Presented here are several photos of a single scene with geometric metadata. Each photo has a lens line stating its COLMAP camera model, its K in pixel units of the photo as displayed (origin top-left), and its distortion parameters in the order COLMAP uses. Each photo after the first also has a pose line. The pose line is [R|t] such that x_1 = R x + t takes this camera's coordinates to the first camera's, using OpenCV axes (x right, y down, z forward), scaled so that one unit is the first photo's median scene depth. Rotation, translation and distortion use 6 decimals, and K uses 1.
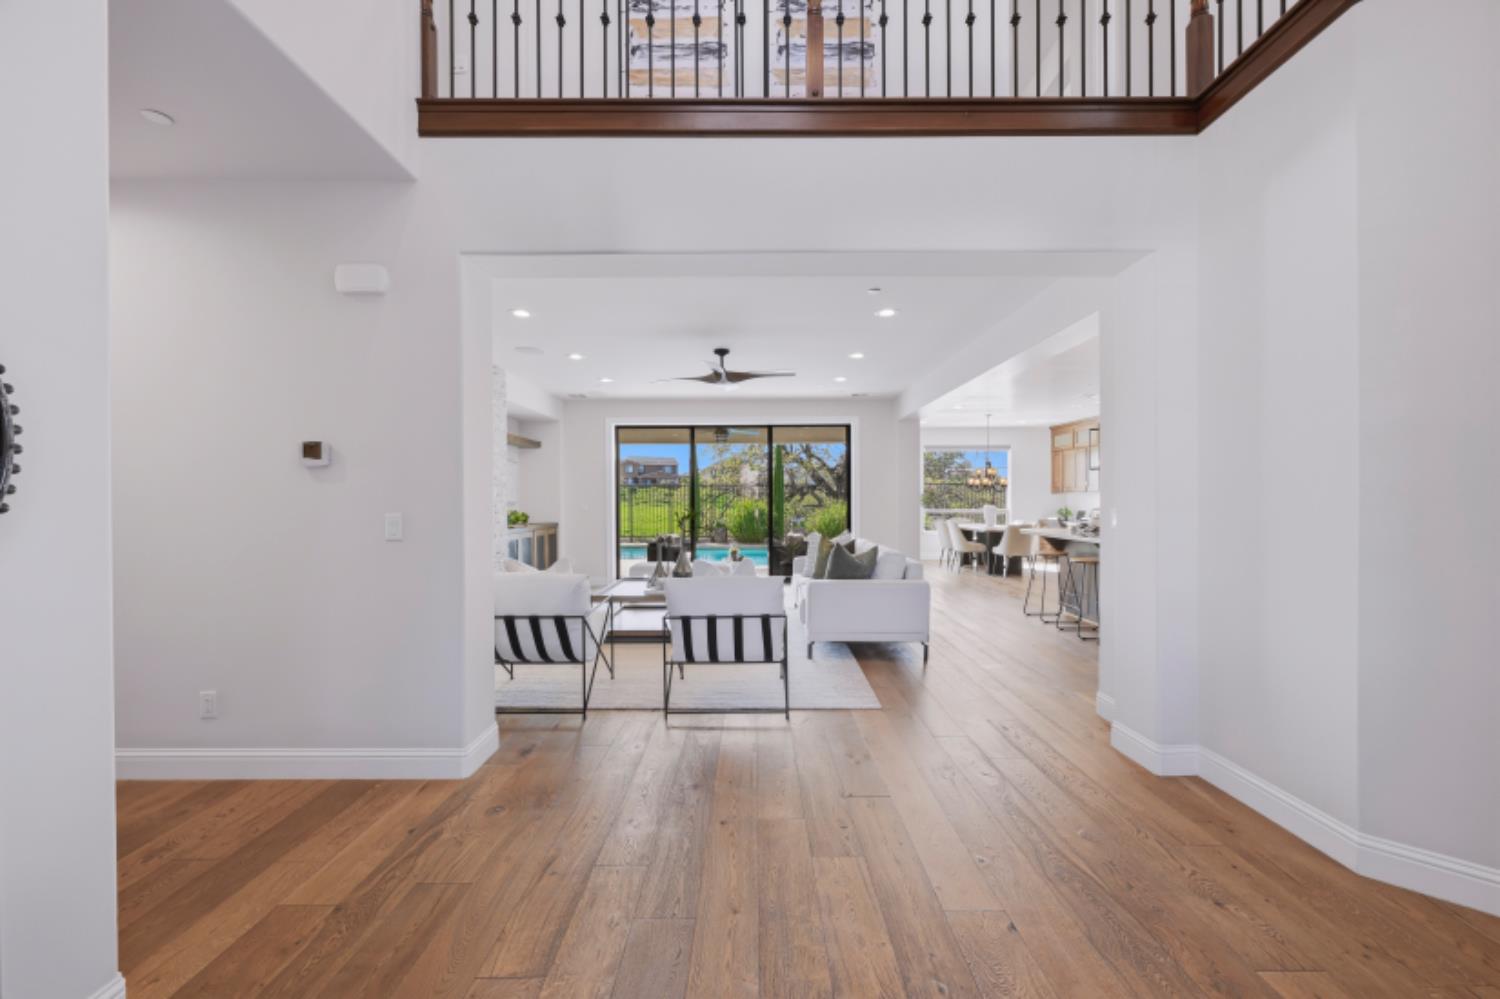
lens RADIAL K [[595.2, 0, 753.5], [0, 595.2, 501.8], [0, 0, 1]] dist [-0.001569, -0.000204]
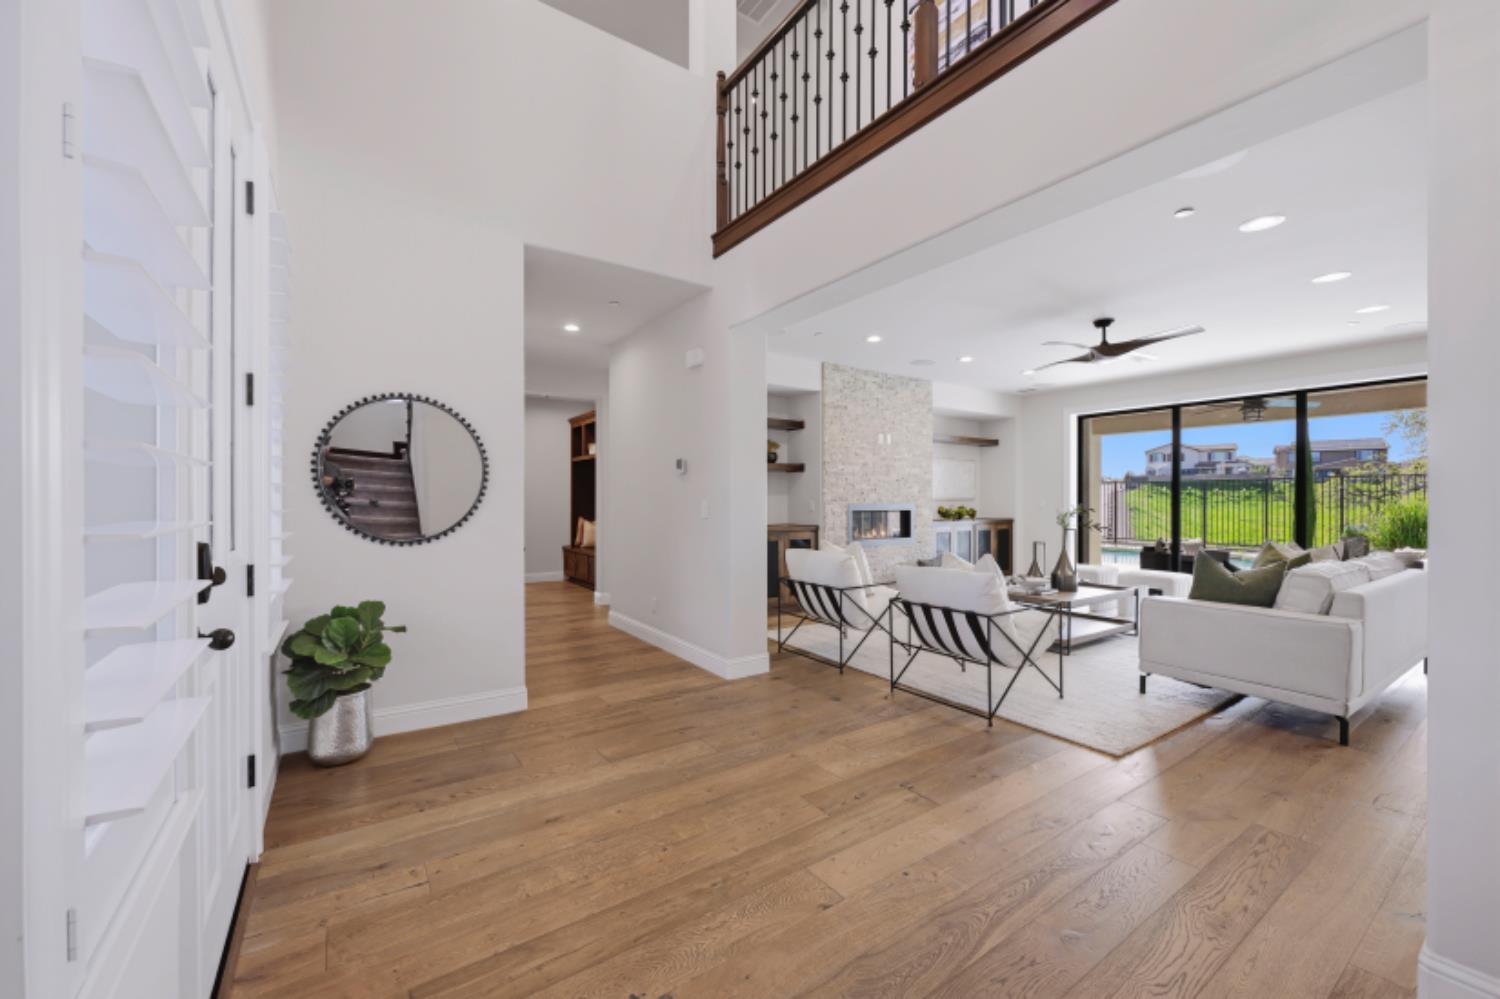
lens RADIAL K [[595.2, 0, 753.5], [0, 595.2, 501.8], [0, 0, 1]] dist [-0.001569, -0.000204]
pose [[0.566952, 0.007446, -0.823717, 0.759457], [-0.005121, 0.999972, 0.005514, 0.009786], [0.823735, 0.001092, 0.566974, 0.201299]]
